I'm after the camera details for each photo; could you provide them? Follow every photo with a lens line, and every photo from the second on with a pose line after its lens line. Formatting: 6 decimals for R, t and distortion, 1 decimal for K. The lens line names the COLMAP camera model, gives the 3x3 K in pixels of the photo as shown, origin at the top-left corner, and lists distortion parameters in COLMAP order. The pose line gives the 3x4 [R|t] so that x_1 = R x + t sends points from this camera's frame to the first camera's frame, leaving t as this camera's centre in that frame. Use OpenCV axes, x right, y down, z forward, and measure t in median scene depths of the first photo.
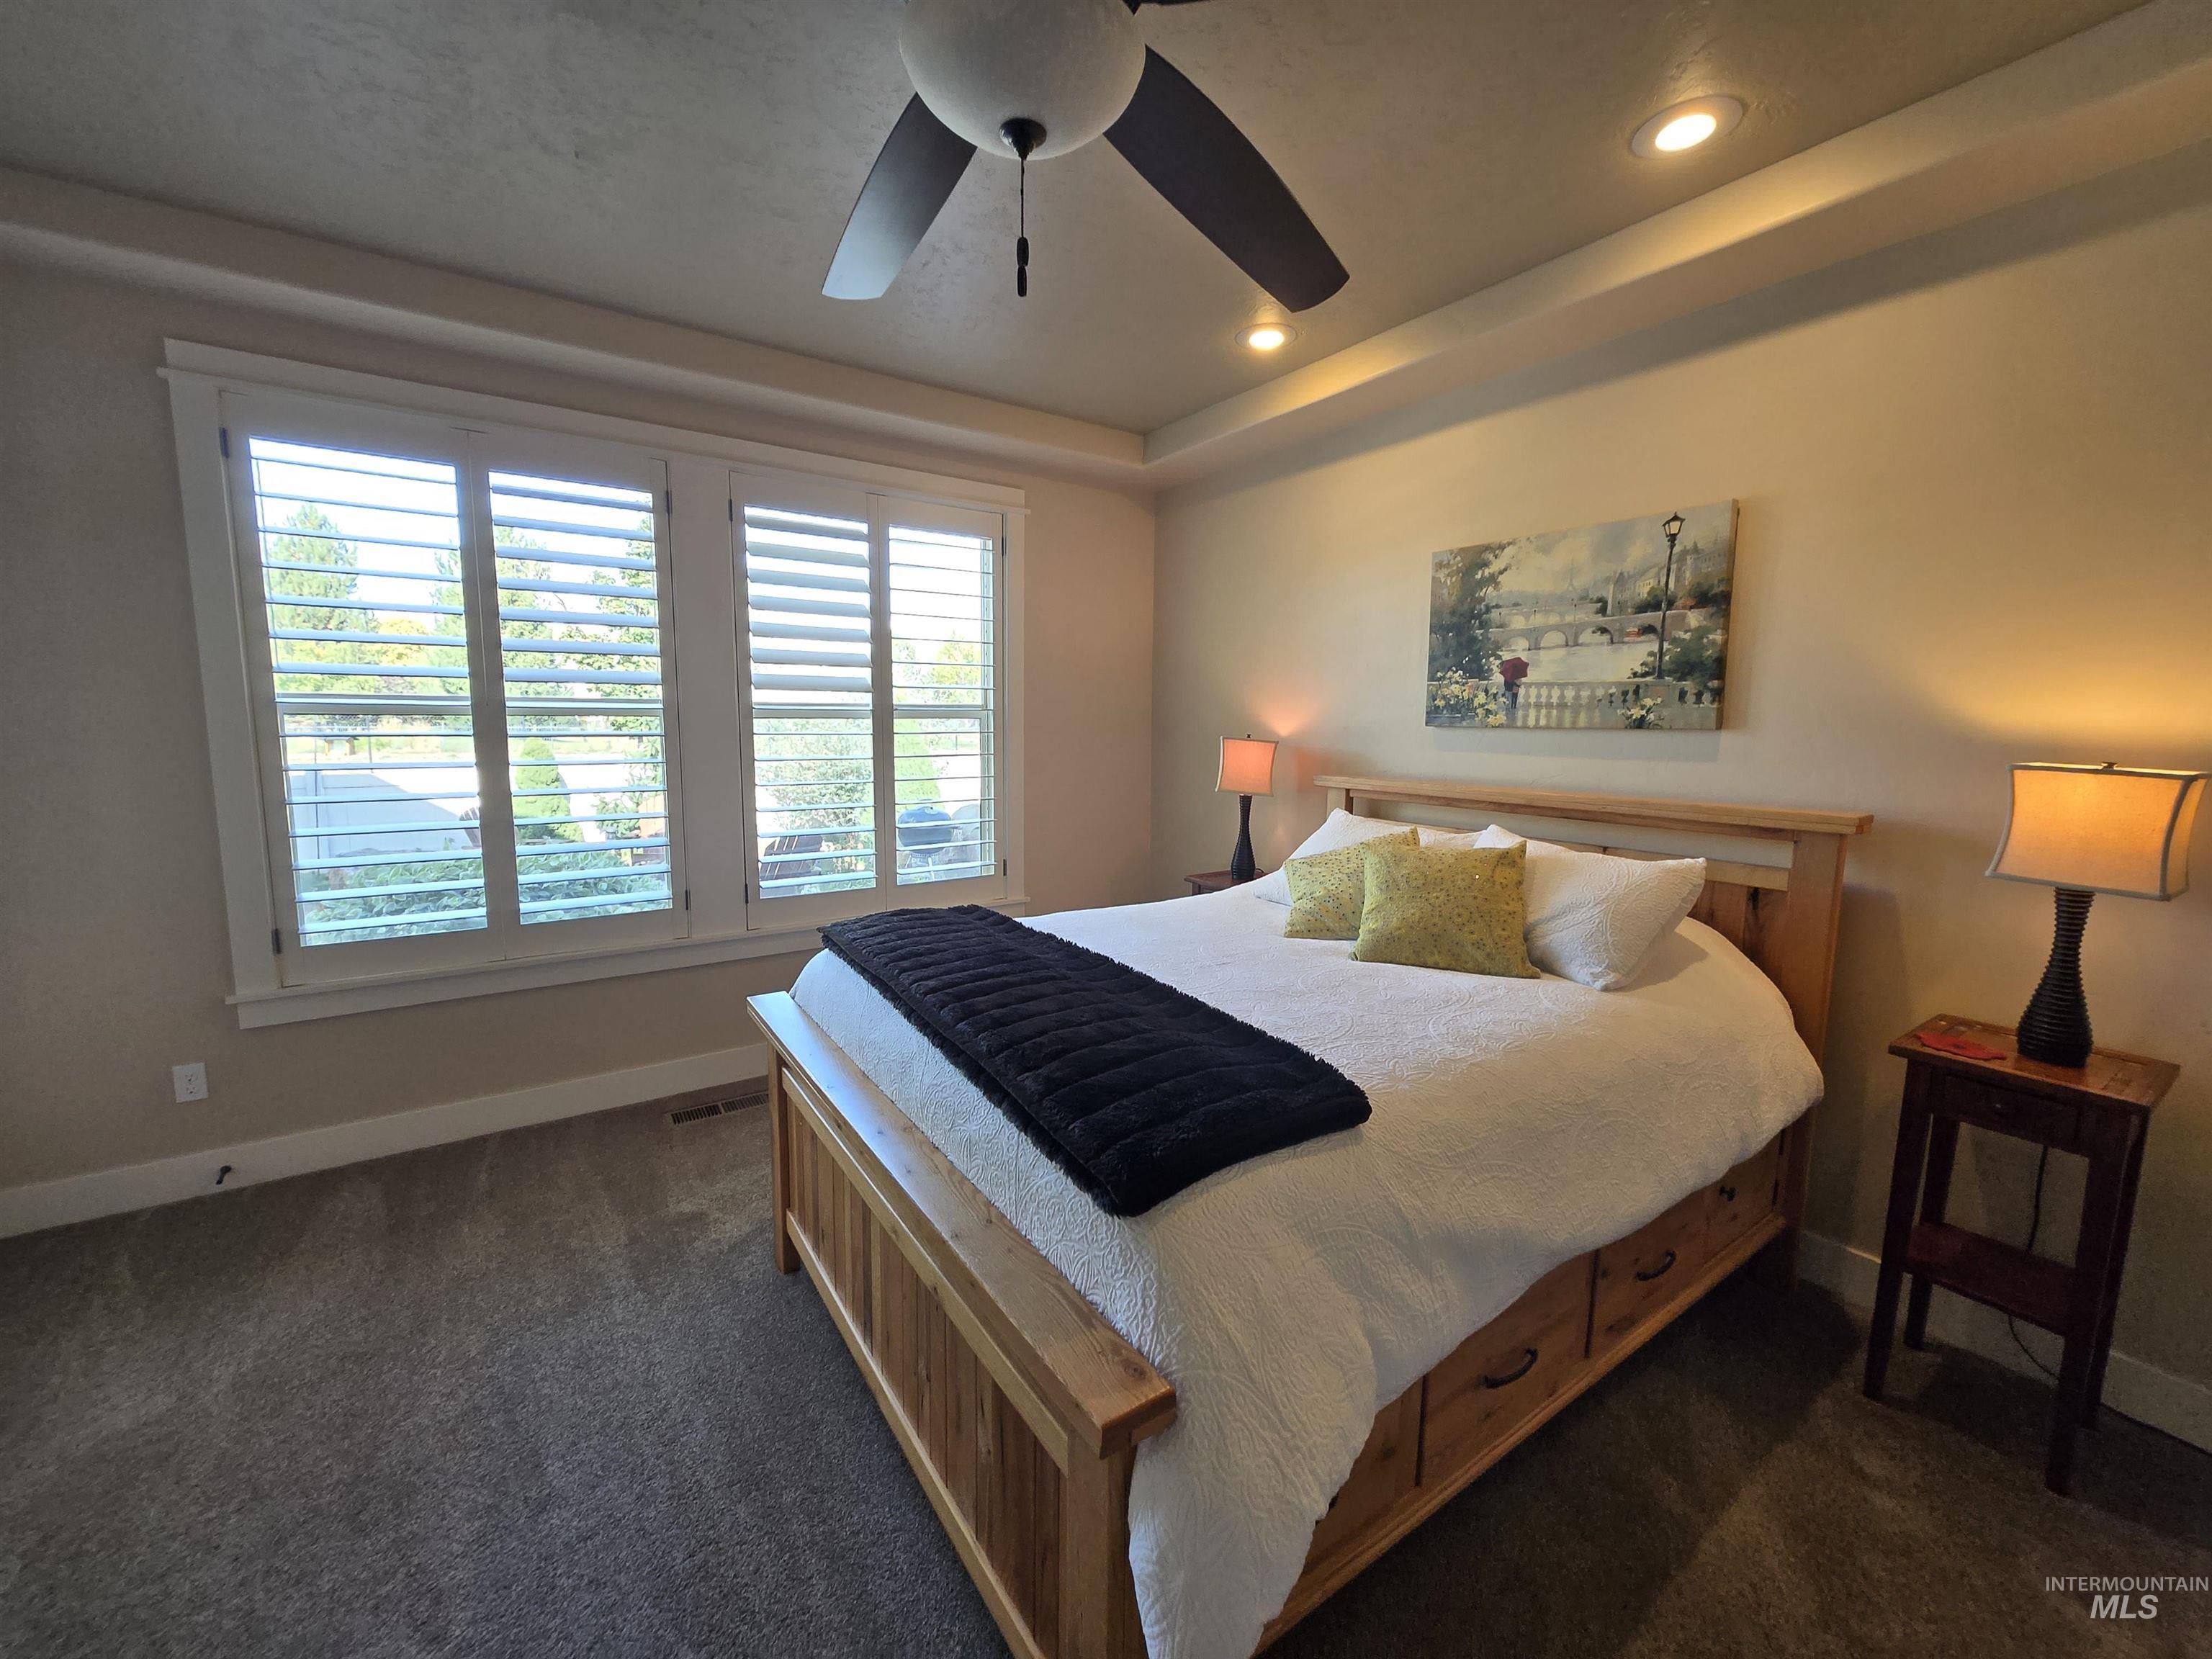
lens RADIAL K [[881.2, 0, 1099.7], [0, 881.2, 824.9], [0, 0, 1]] dist [0.000751, -0.000035]
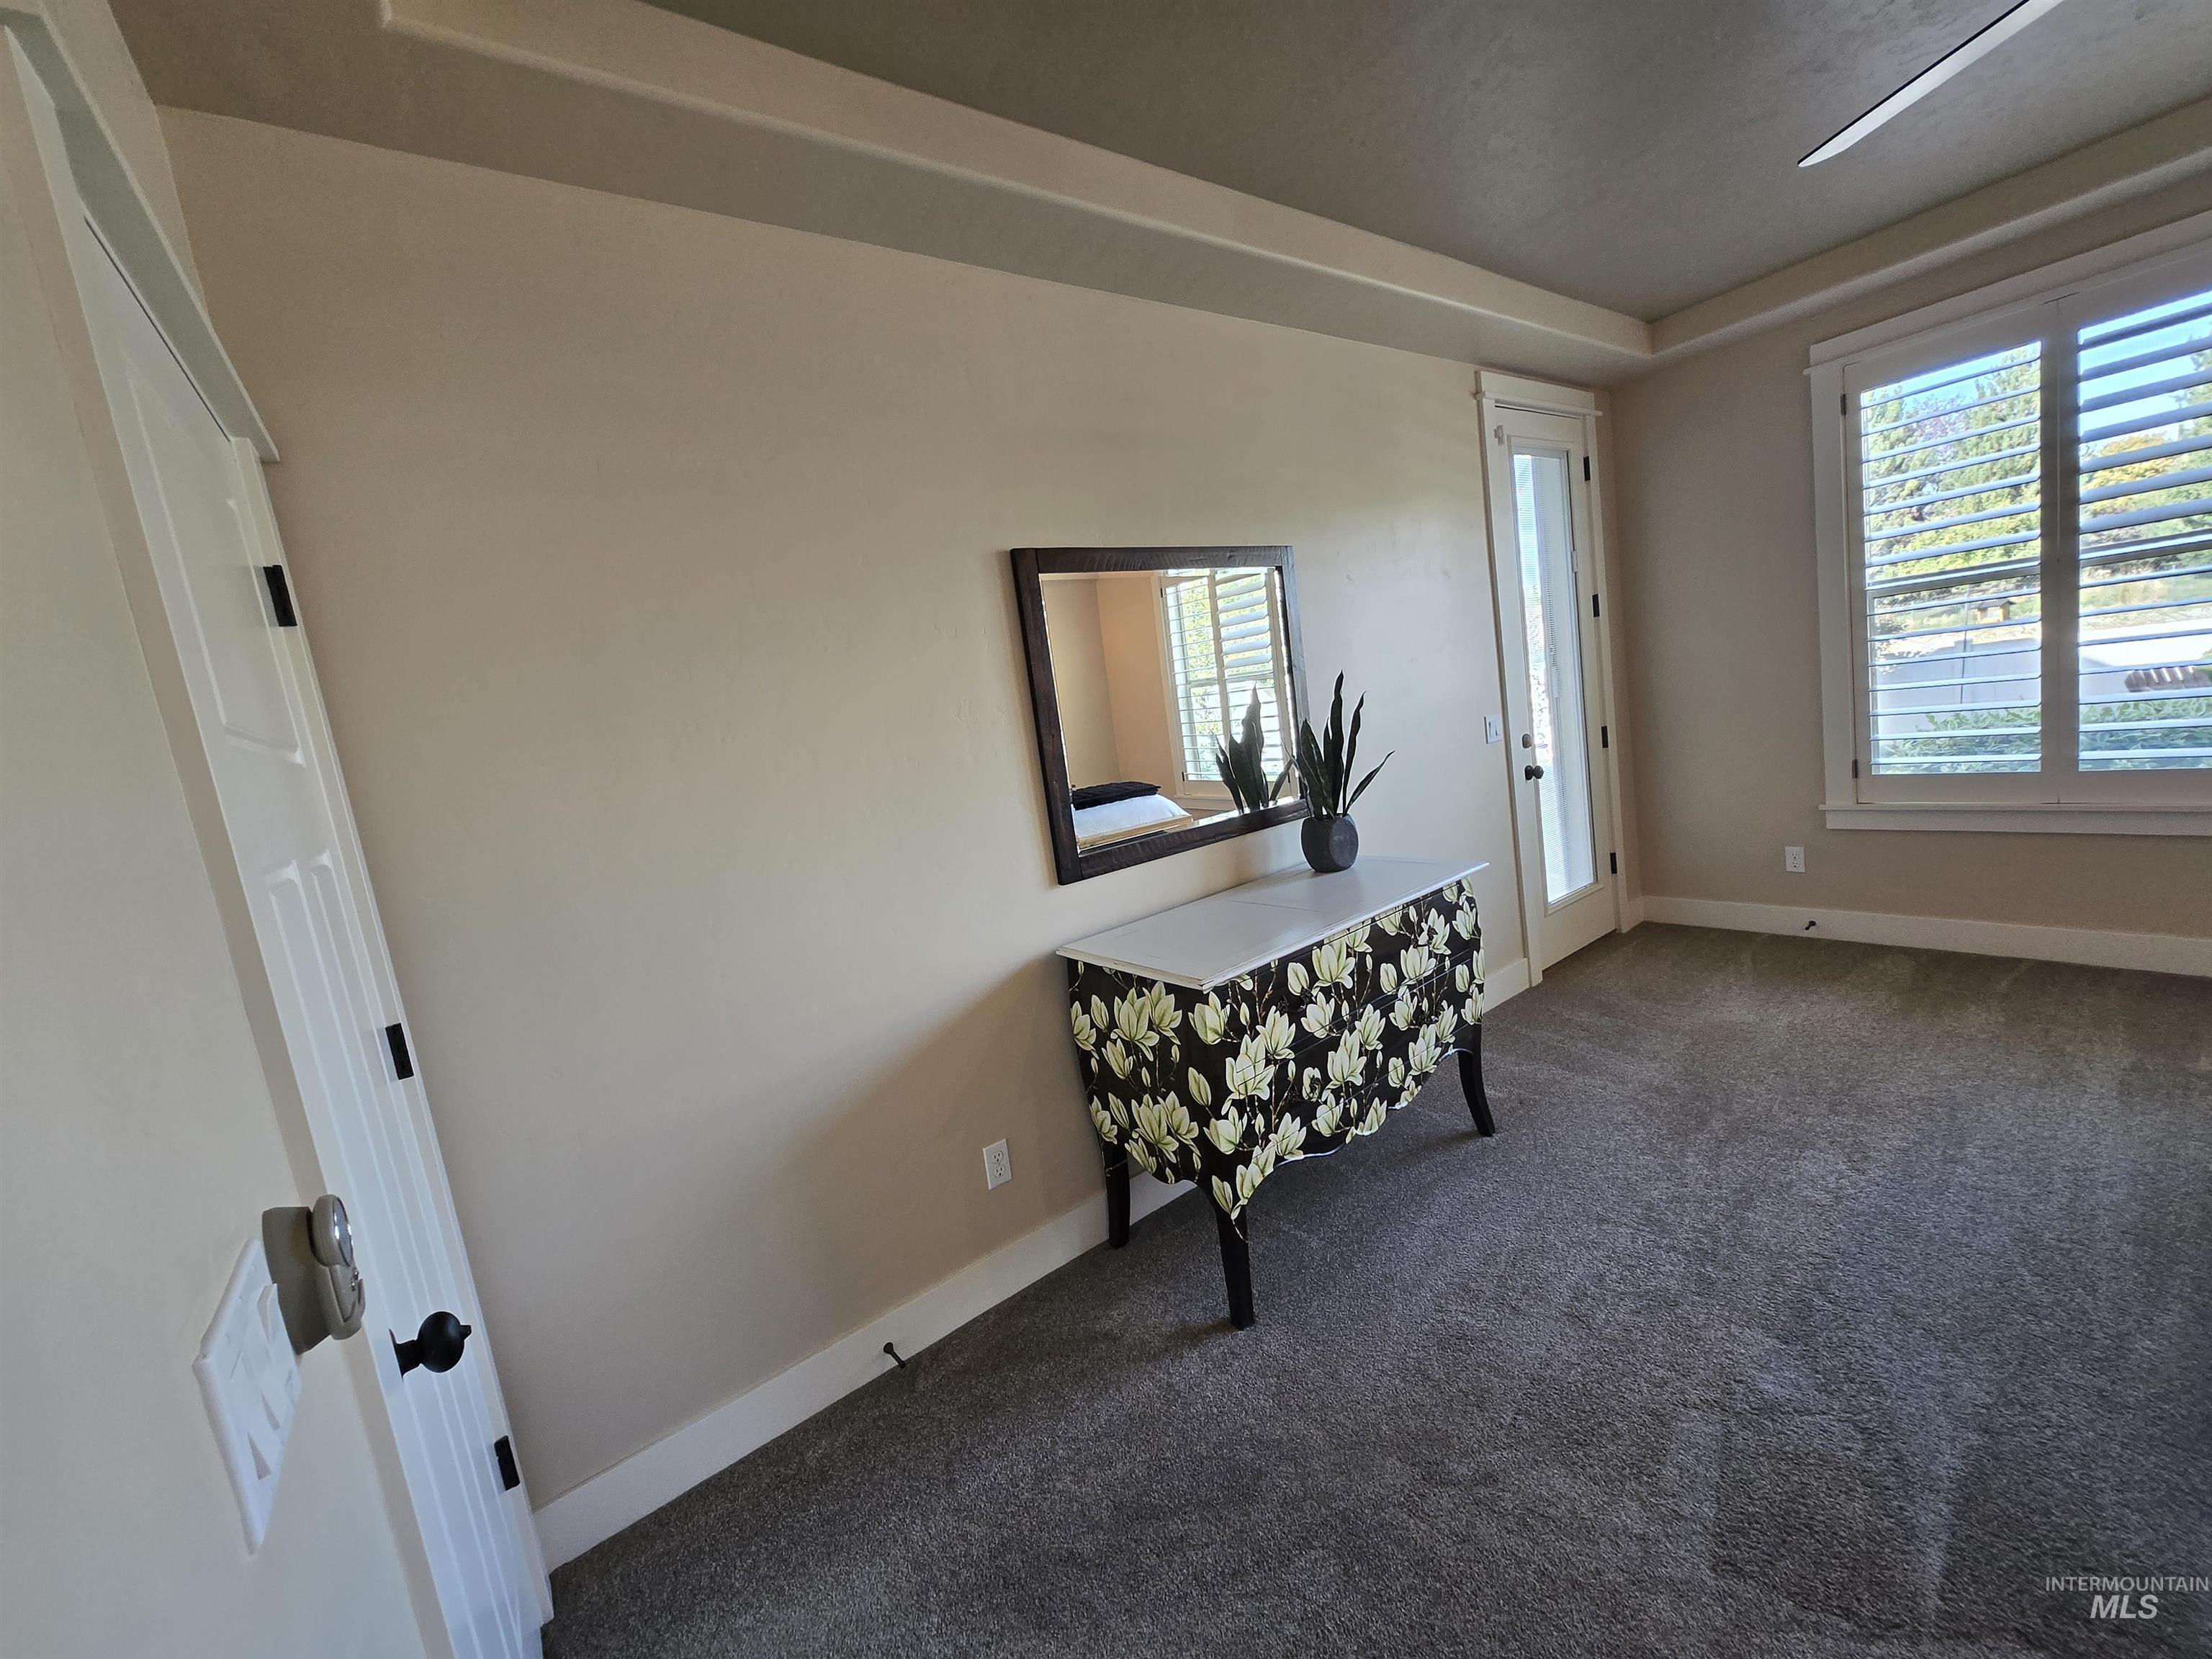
lens RADIAL K [[881.2, 0, 1108.2], [0, 881.2, 825.3], [0, 0, 1]] dist [0.000751, -0.000035]
pose [[0.061037, 0.116078, -0.991363, 0.364516], [0.027266, 0.992650, 0.117907, 0.026240], [0.997763, -0.034228, 0.057424, -0.239598]]
